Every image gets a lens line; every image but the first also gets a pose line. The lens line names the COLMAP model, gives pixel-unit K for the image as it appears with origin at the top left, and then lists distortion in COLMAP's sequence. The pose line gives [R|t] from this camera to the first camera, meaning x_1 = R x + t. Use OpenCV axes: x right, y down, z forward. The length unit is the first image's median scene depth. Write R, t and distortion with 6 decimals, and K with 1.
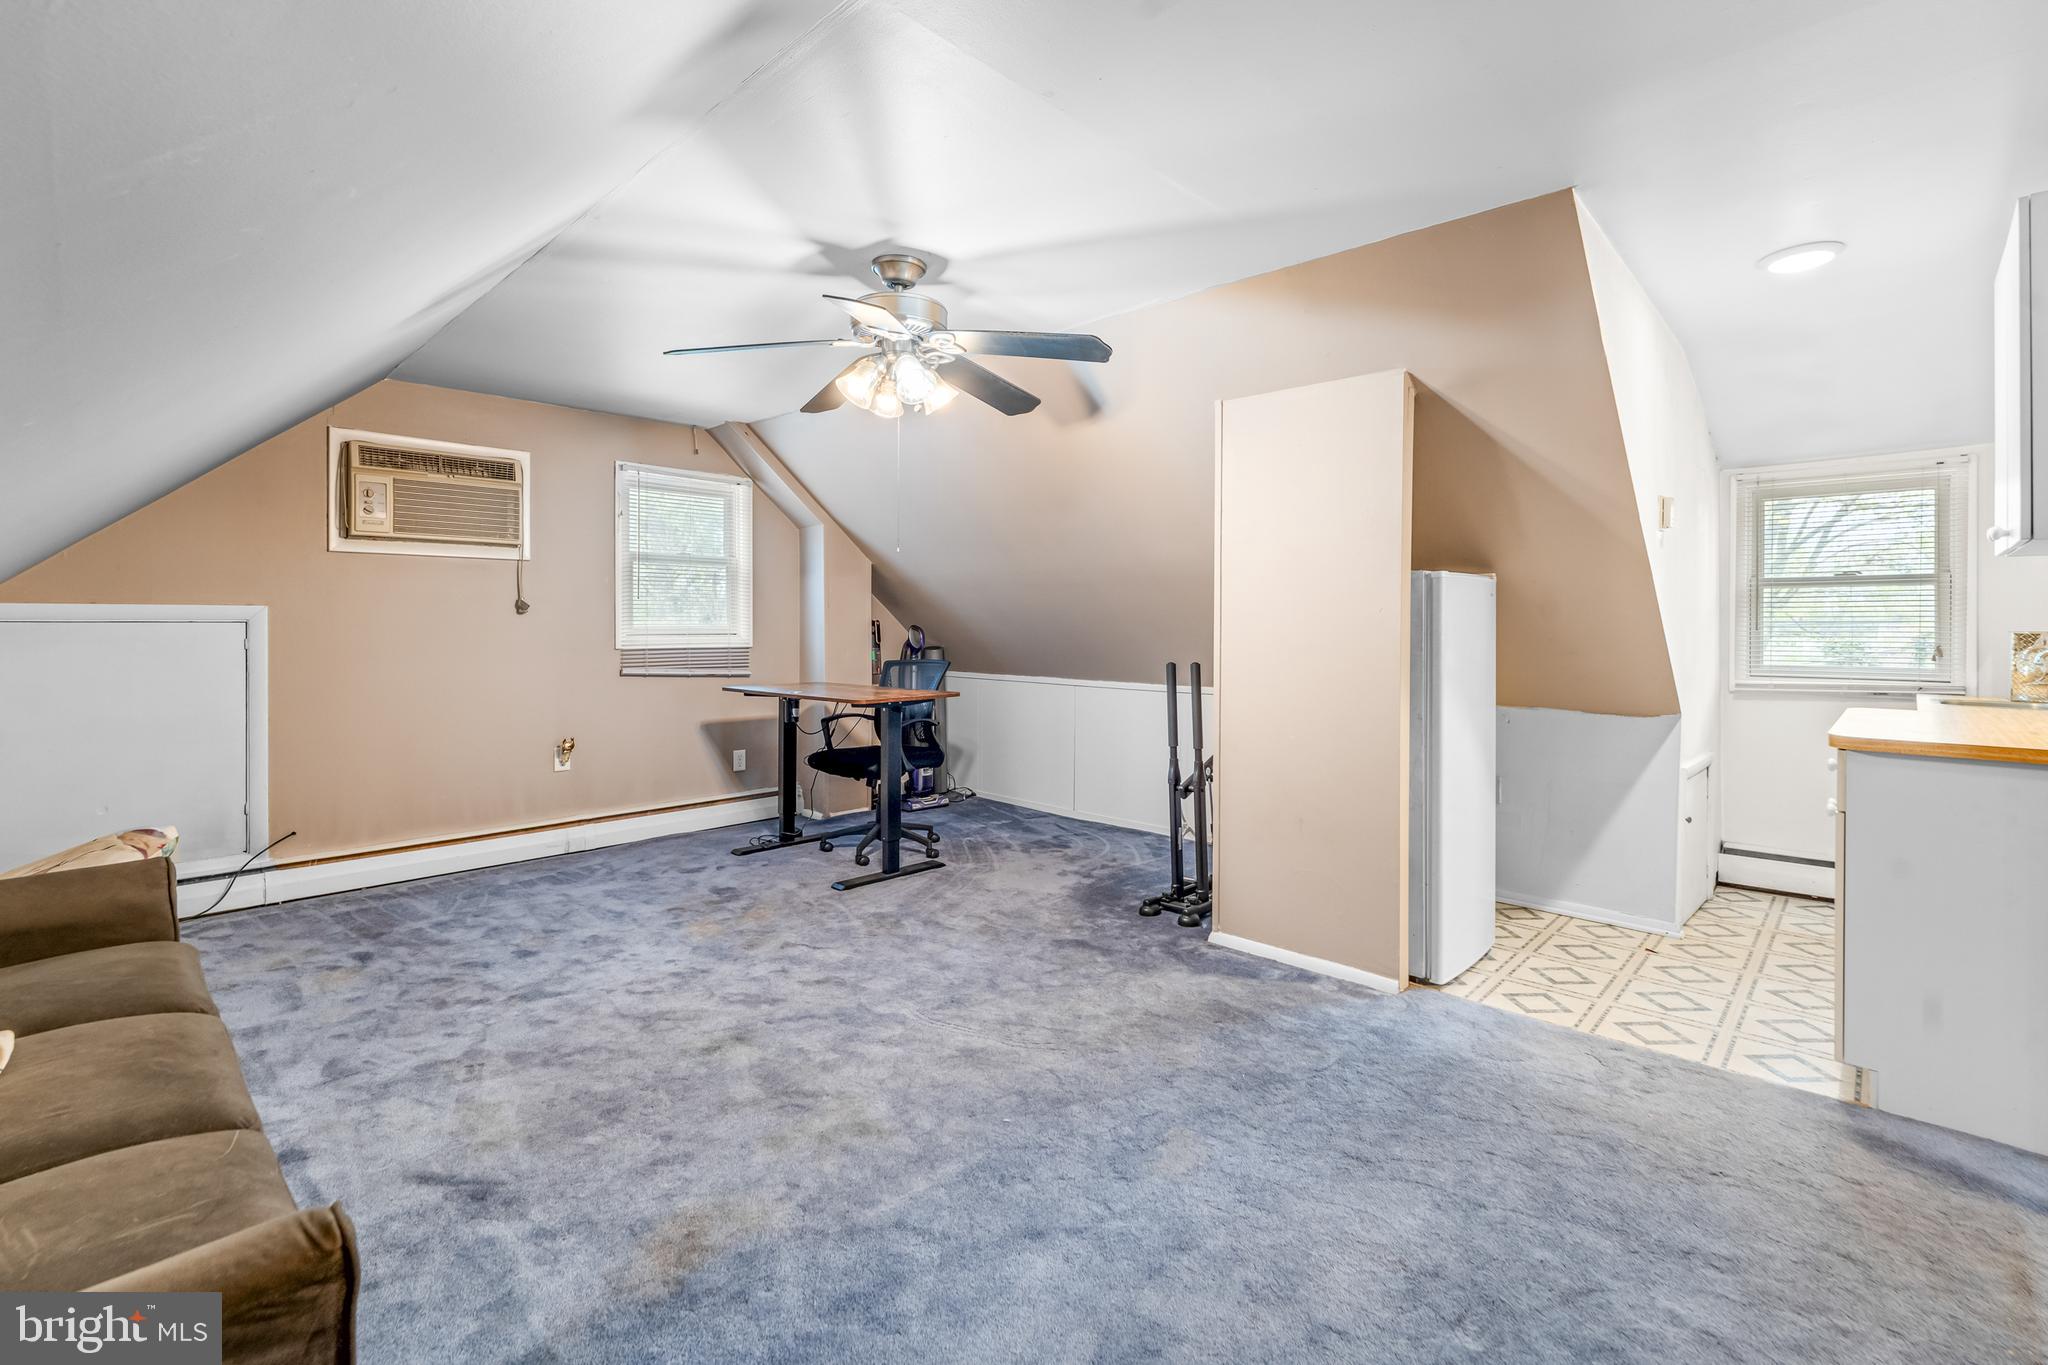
lens RADIAL K [[923.1, 0, 1030.0], [0, 923.1, 629.5], [0, 0, 1]] dist [-0.002048, -0.000455]
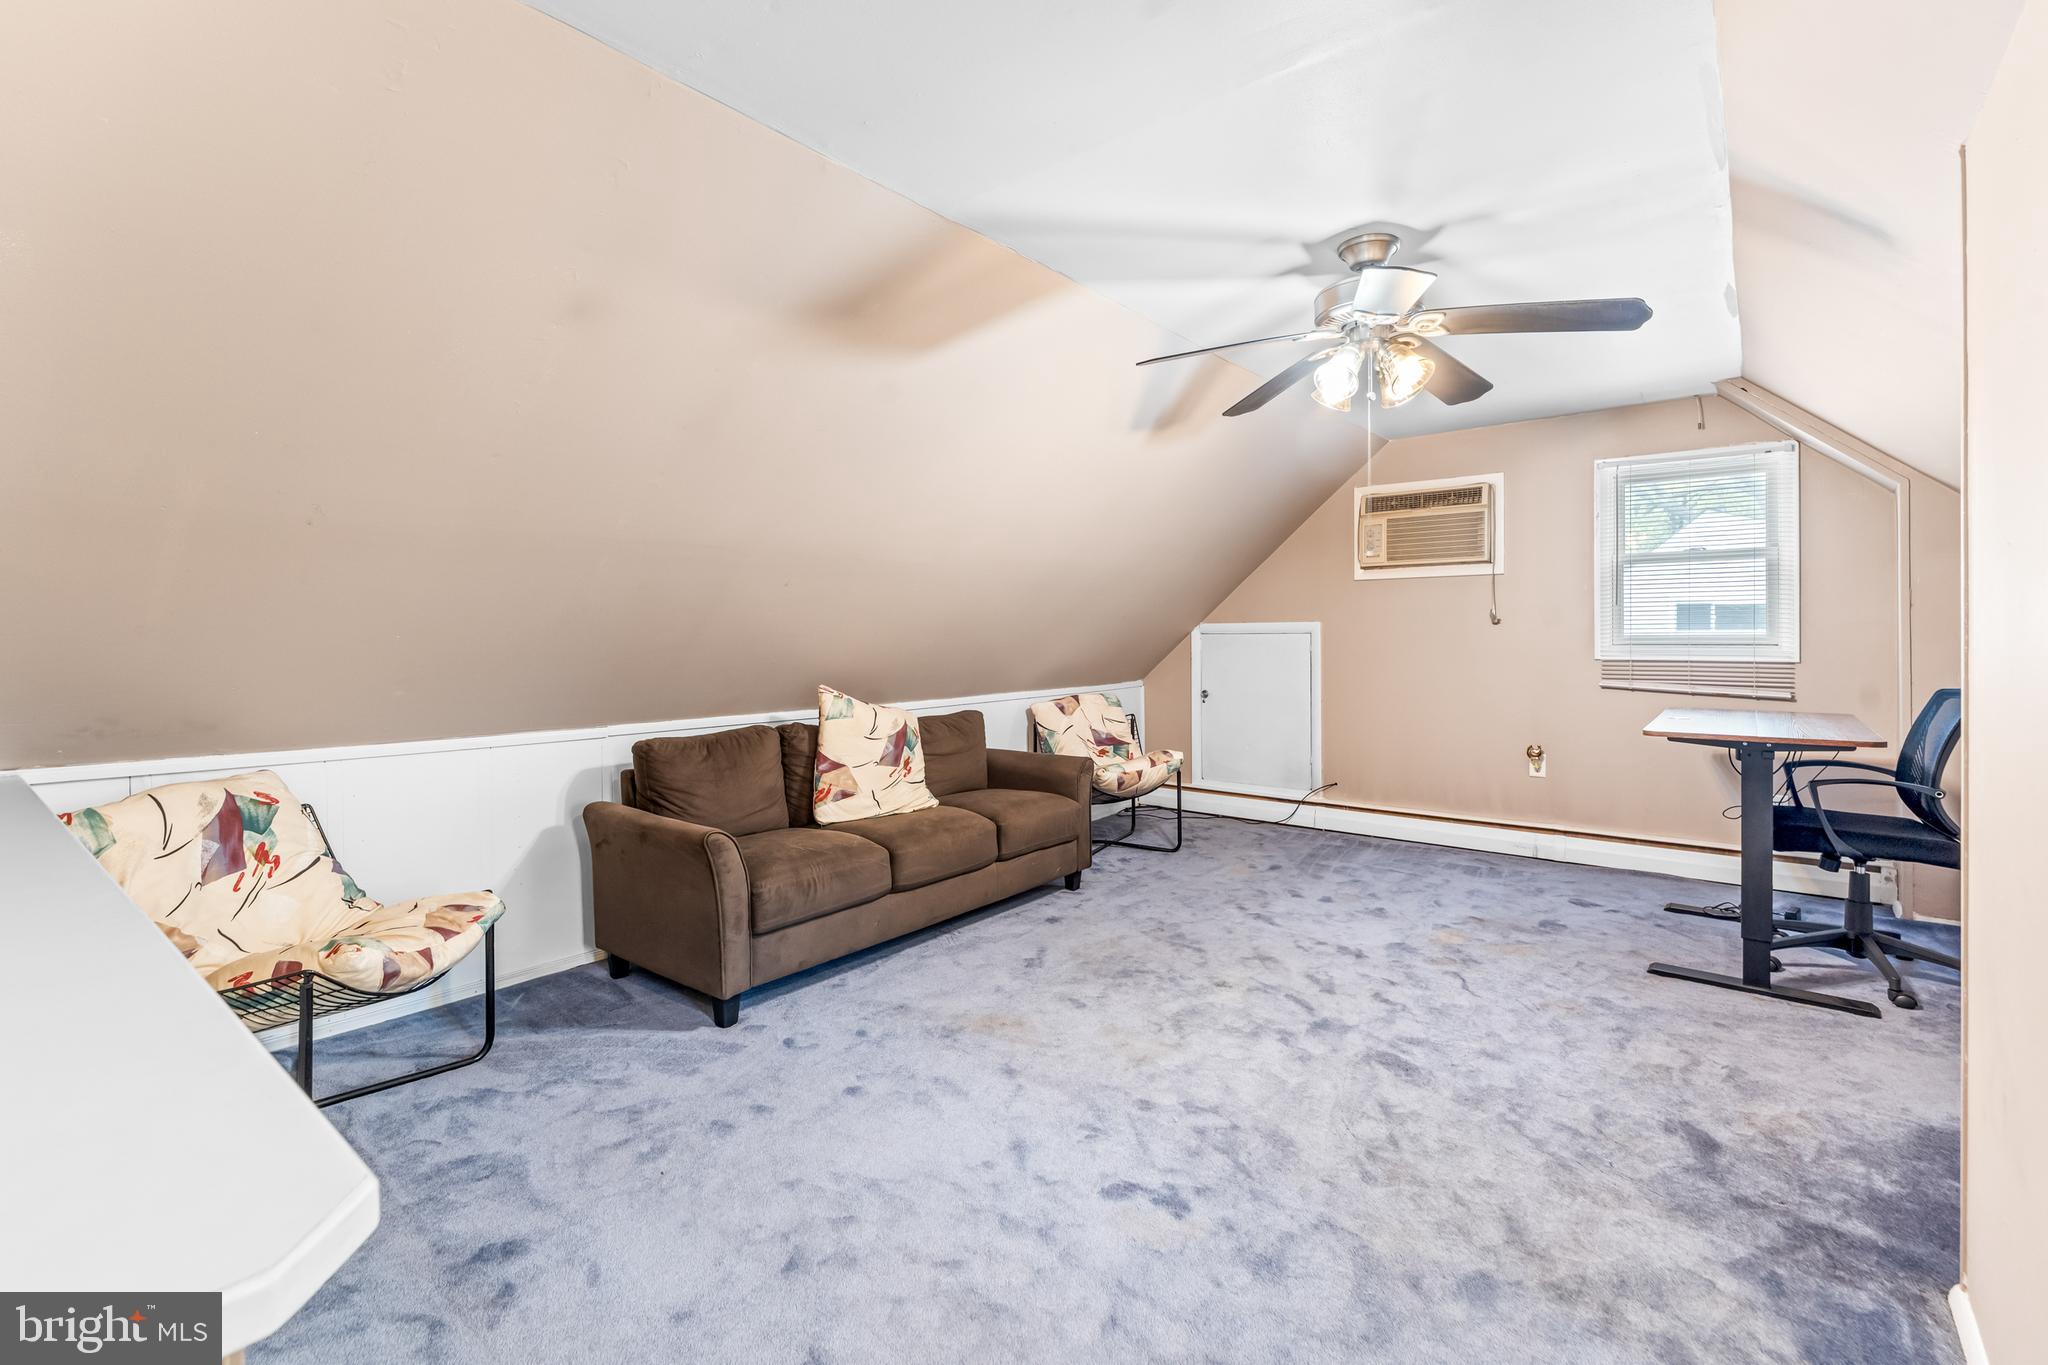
lens RADIAL K [[923.1, 0, 1030.0], [0, 923.1, 629.5], [0, 0, 1]] dist [-0.002048, -0.000455]
pose [[0.060870, -0.010418, -0.998091, 0.650662], [-0.001937, 0.999942, -0.010556, 0.003049], [0.998144, 0.002575, 0.060847, 0.515196]]
